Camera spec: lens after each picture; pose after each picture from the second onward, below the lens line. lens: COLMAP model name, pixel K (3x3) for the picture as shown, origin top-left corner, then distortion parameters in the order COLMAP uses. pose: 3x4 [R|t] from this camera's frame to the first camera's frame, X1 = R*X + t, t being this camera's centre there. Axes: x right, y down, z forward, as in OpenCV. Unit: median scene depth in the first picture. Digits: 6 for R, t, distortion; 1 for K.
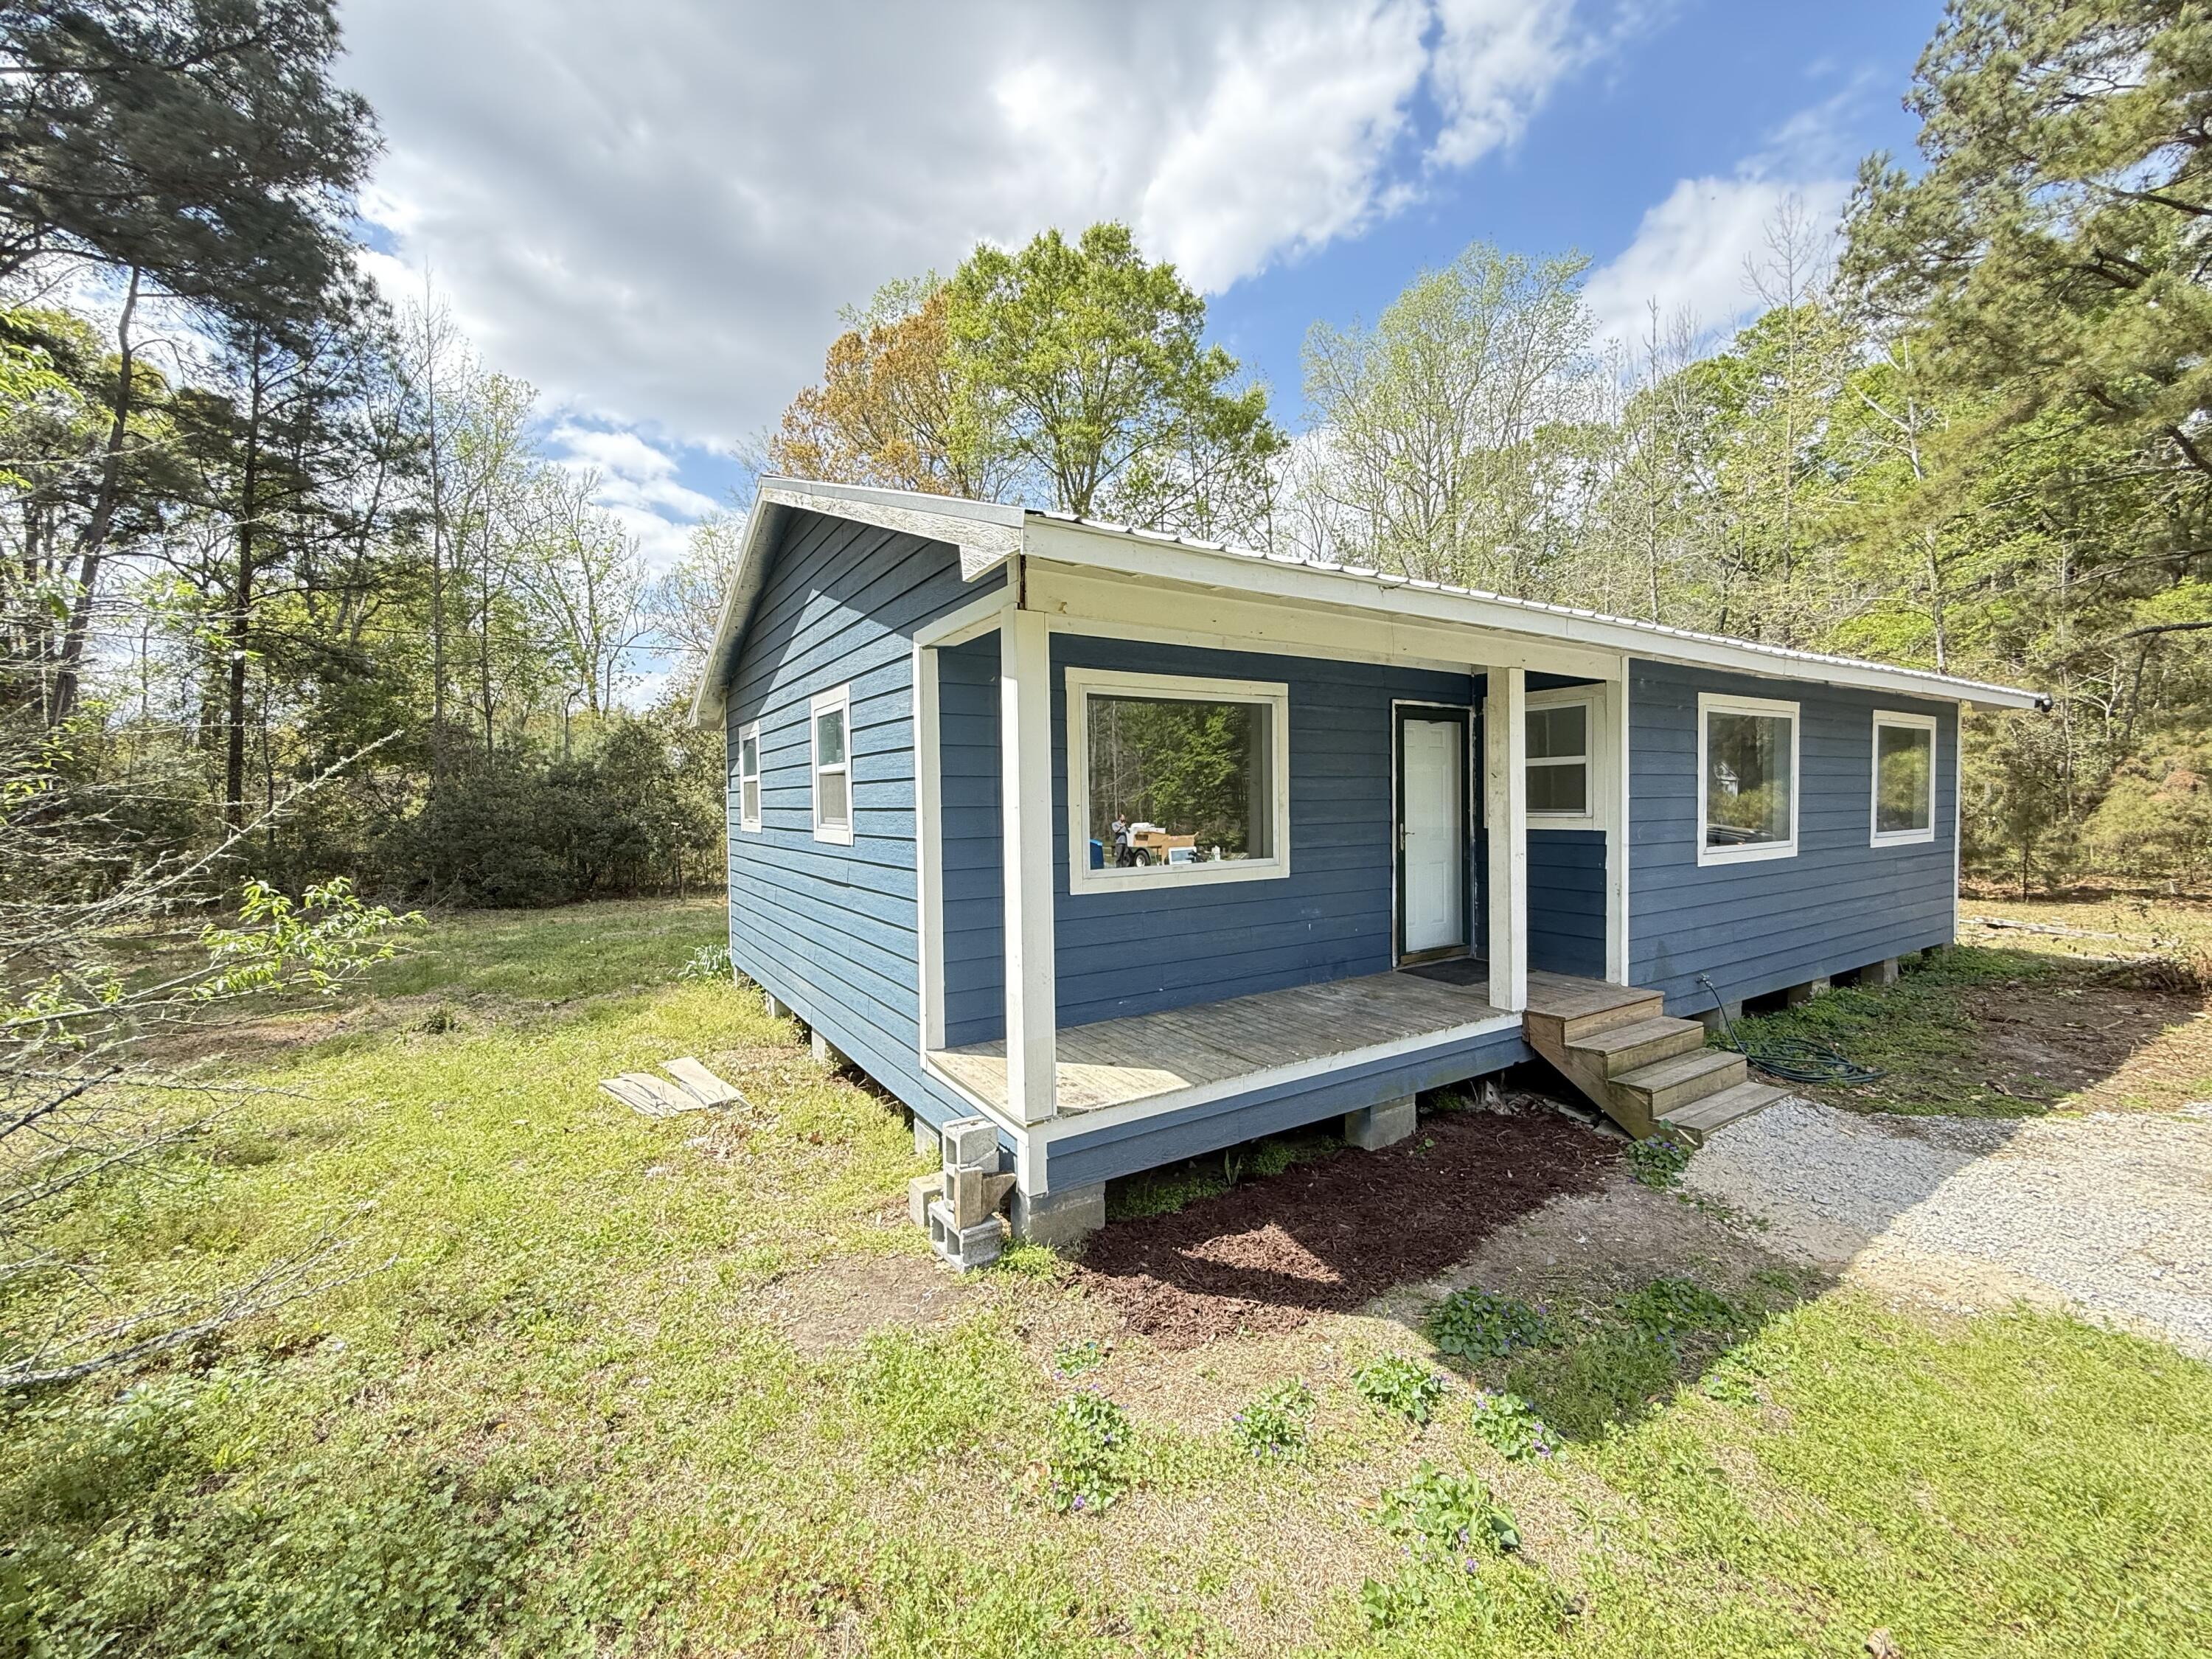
lens RADIAL K [[887.8, 0, 1104.2], [0, 887.8, 826.7], [0, 0, 1]] dist [0.000972, -0.000219]
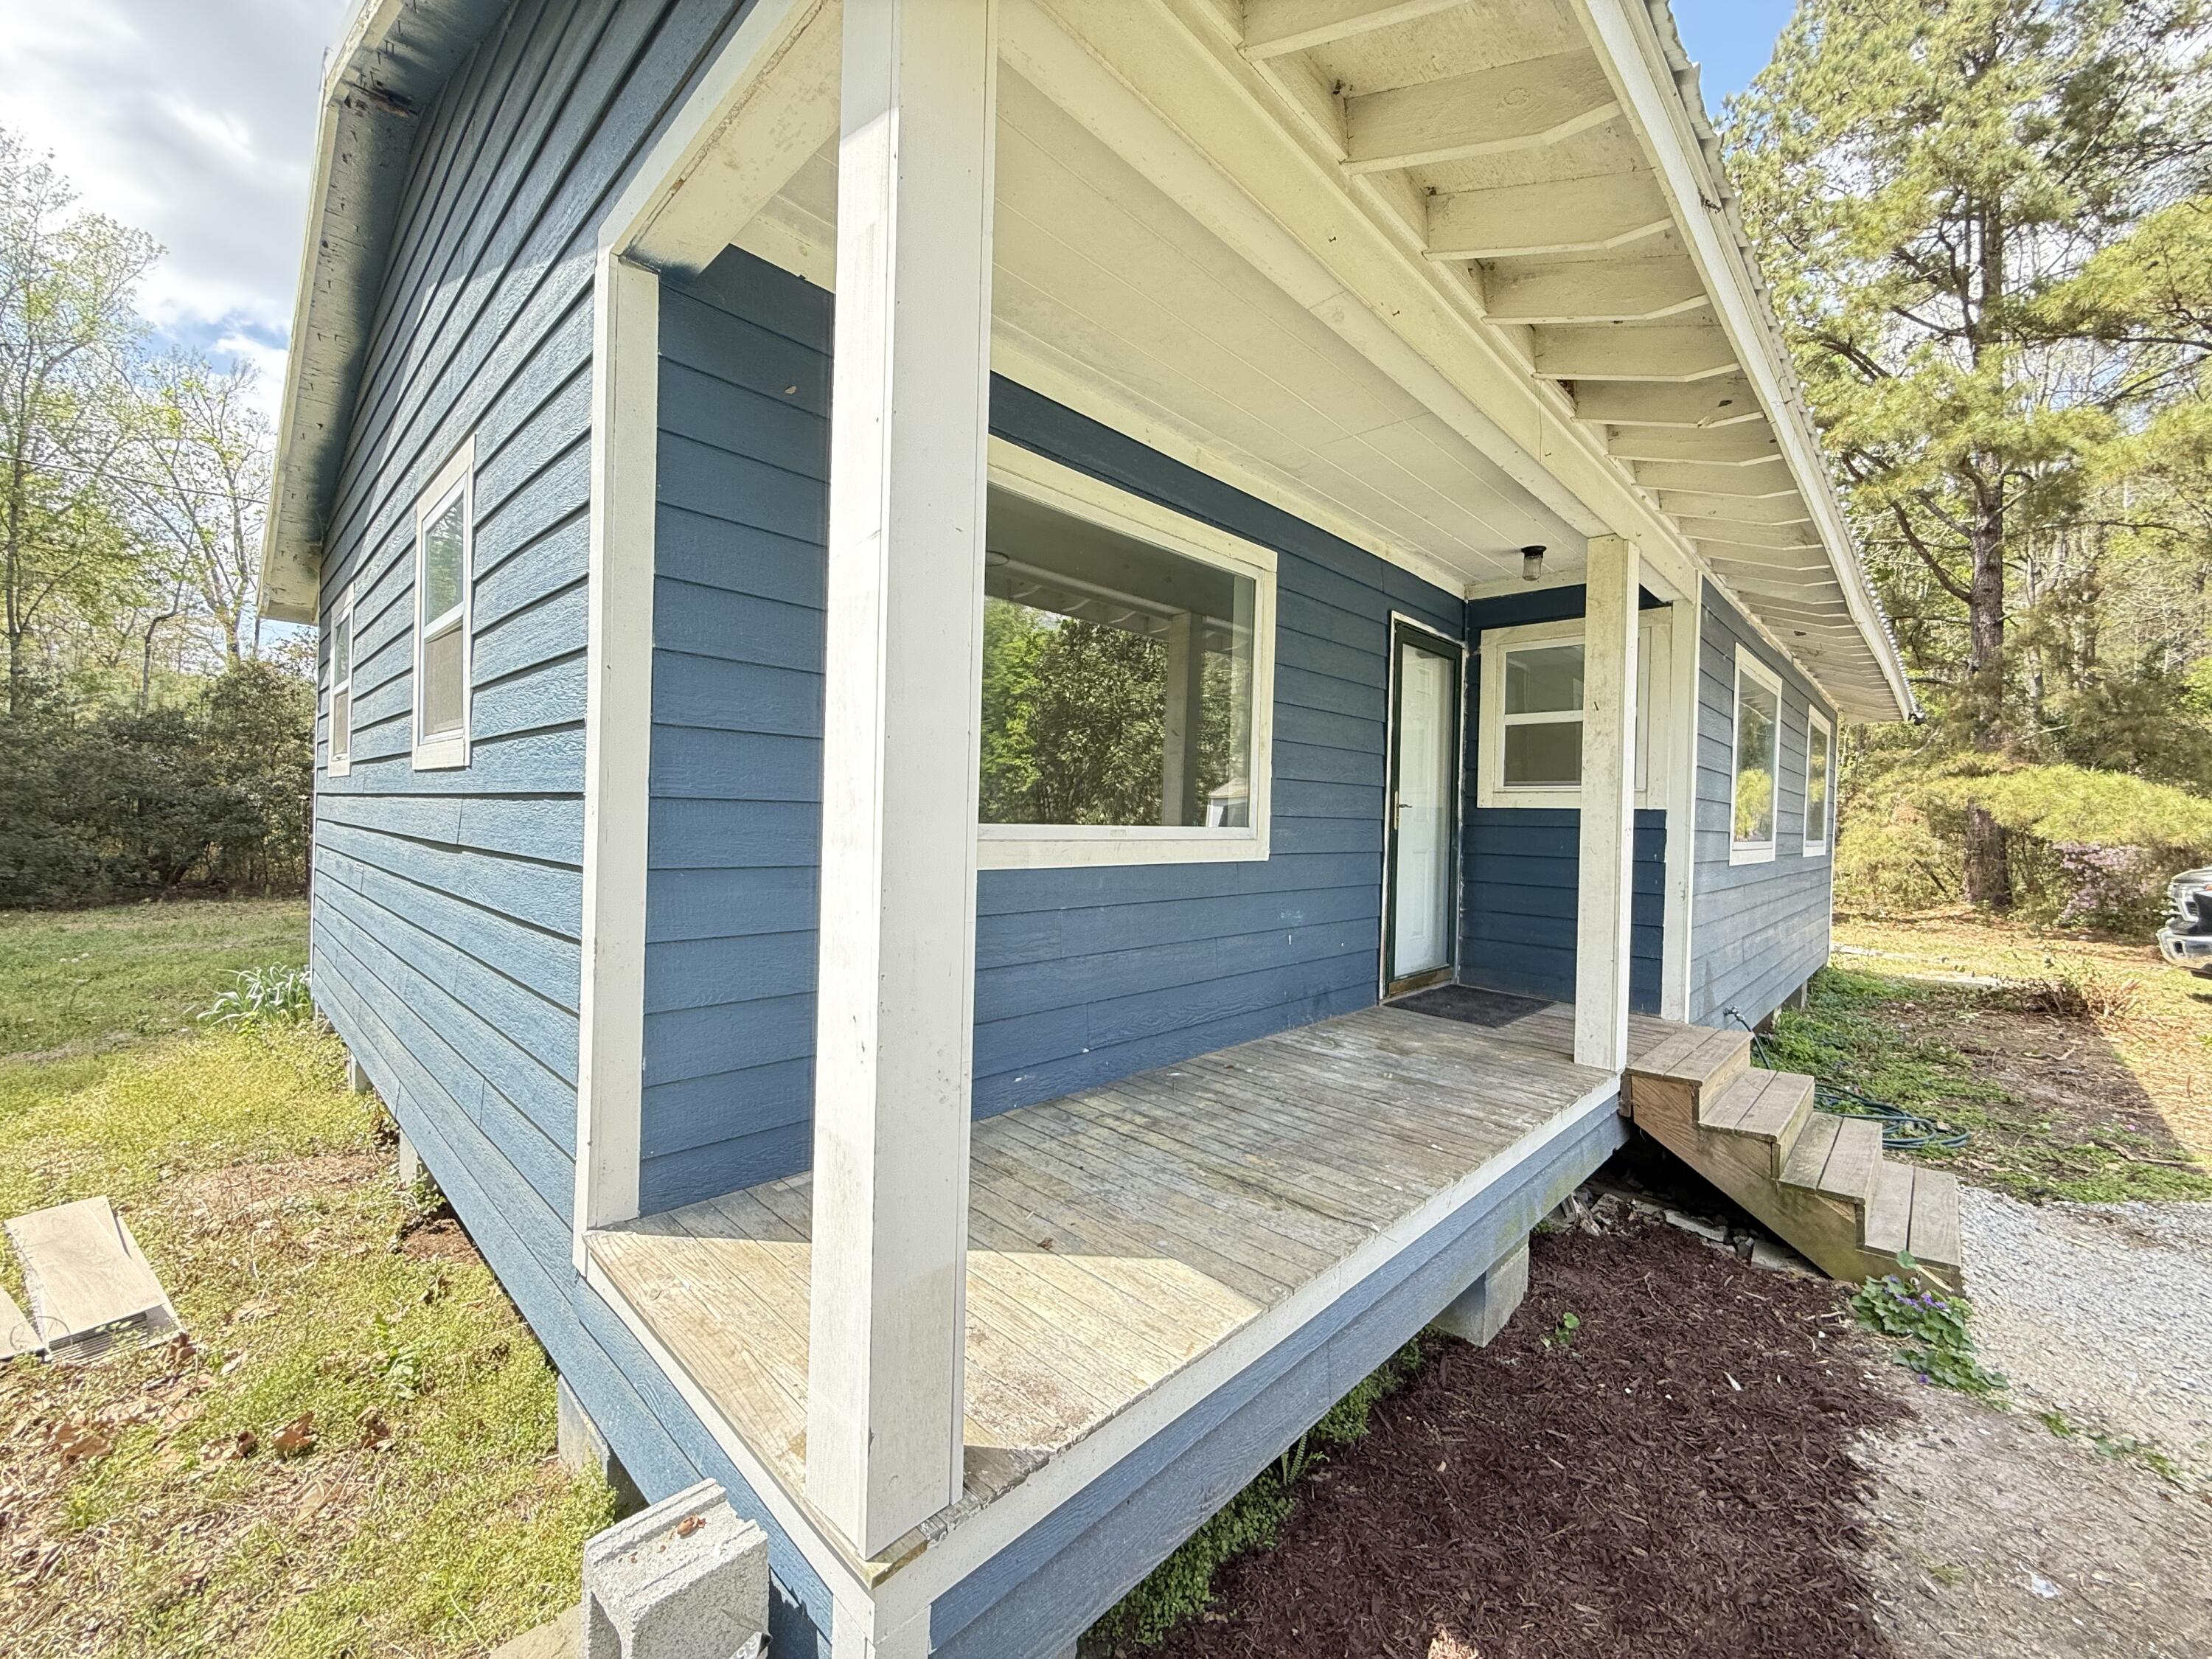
lens RADIAL K [[887.8, 0, 1104.2], [0, 887.8, 826.7], [0, 0, 1]] dist [0.000972, -0.000219]
pose [[0.970268, 0.036776, 0.239221, -0.054117], [-0.032282, 0.999222, -0.022677, 0.049418], [-0.239869, 0.014280, 0.970700, 0.401256]]
